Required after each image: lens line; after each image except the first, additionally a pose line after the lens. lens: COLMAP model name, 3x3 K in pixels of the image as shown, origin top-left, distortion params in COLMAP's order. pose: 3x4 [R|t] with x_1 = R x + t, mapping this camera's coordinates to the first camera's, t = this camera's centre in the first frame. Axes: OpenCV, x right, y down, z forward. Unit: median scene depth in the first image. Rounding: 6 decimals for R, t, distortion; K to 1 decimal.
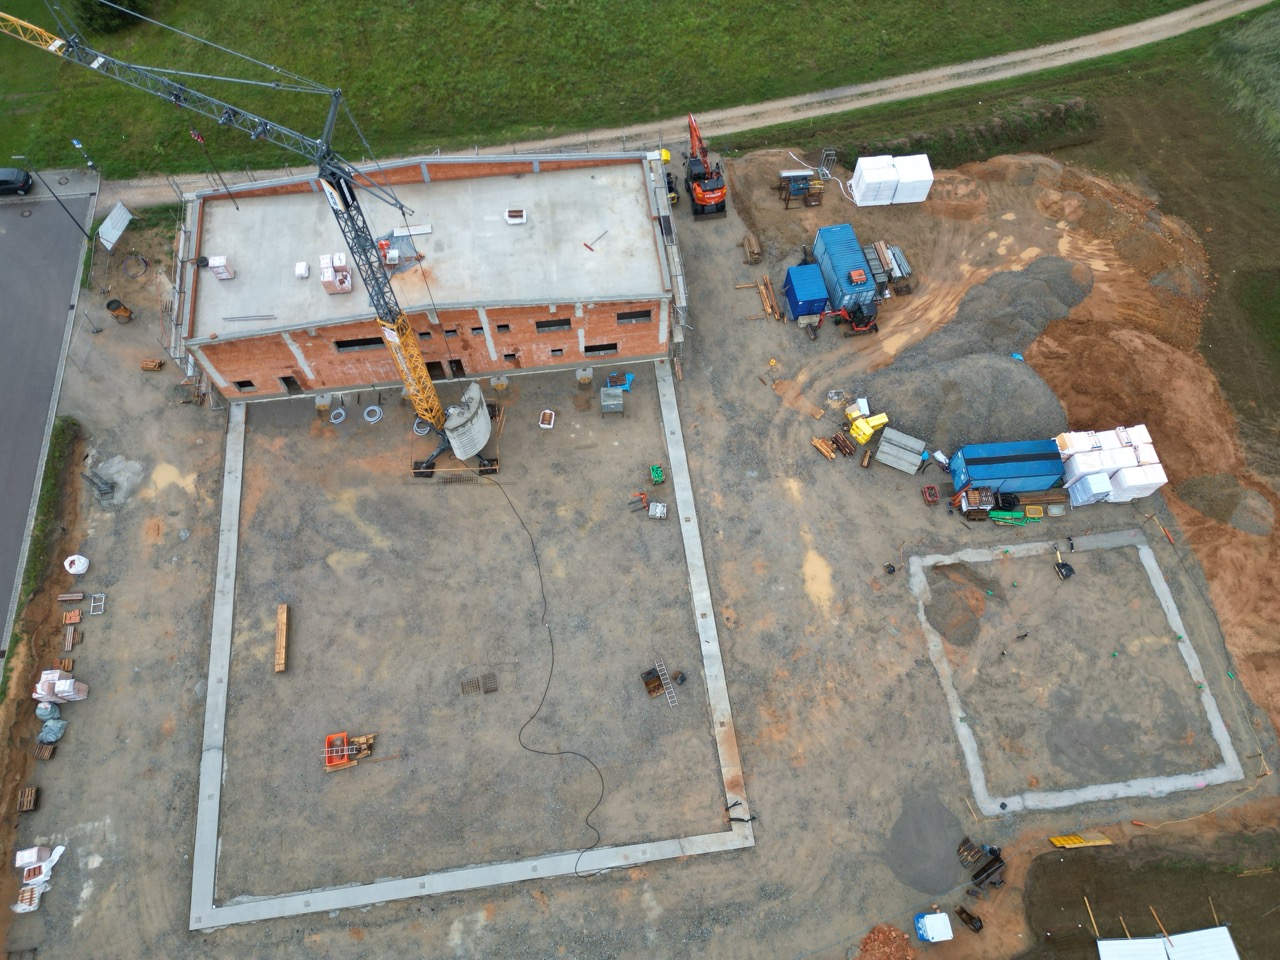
lens RADIAL K [[901.8, 0, 640.0], [0, 901.8, 480.0], [0, 0, 1]] dist [0.094118, -0.096444]
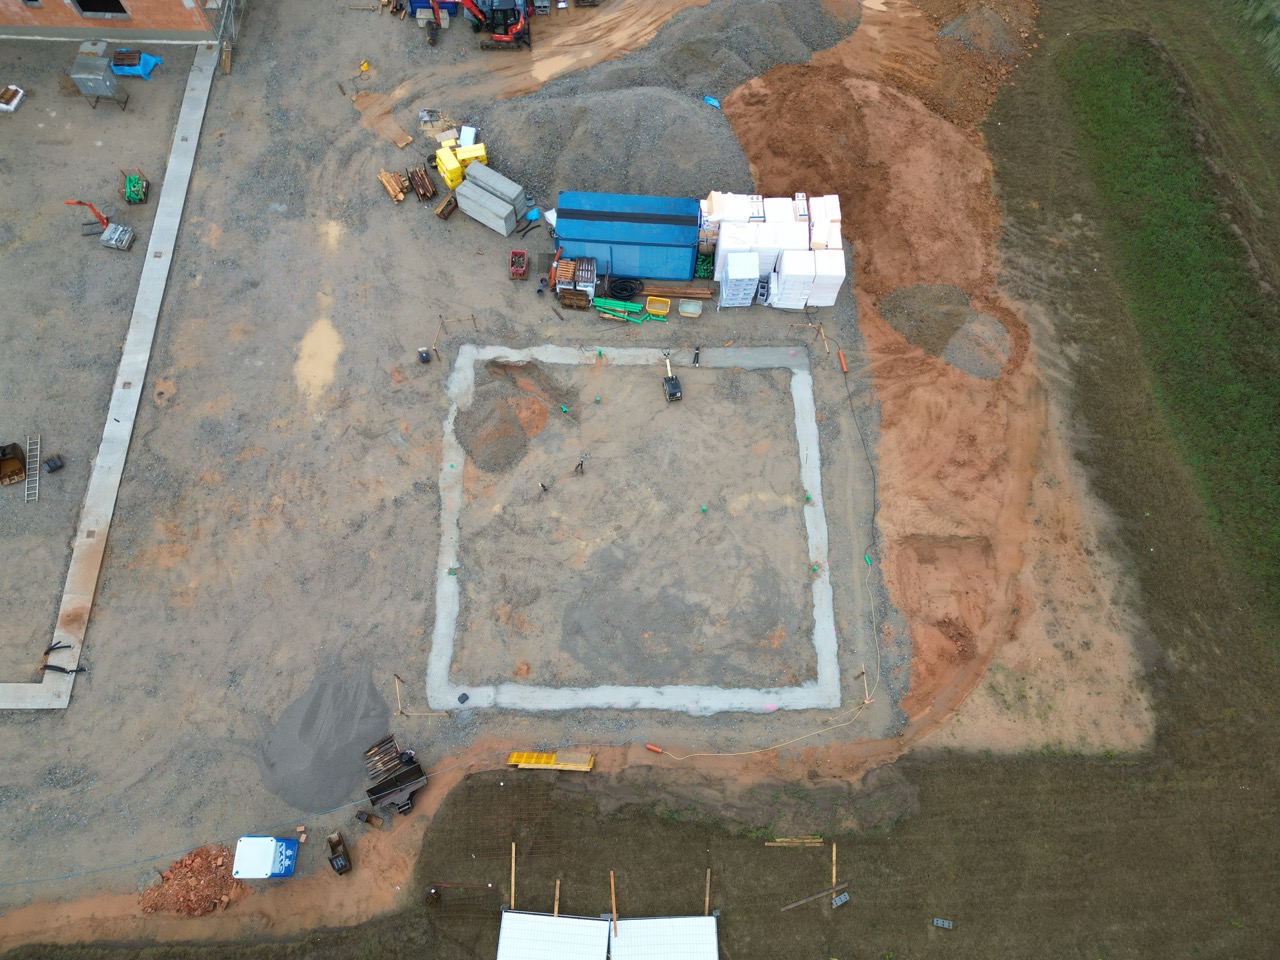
lens RADIAL K [[901.8, 0, 640.0], [0, 901.8, 480.0], [0, 0, 1]] dist [0.094118, -0.096444]
pose [[0.991195, 0.125775, -0.041390, 0.476267], [-0.123217, 0.990597, 0.059461, 0.129968], [0.048479, -0.053838, 0.997372, 0.324495]]
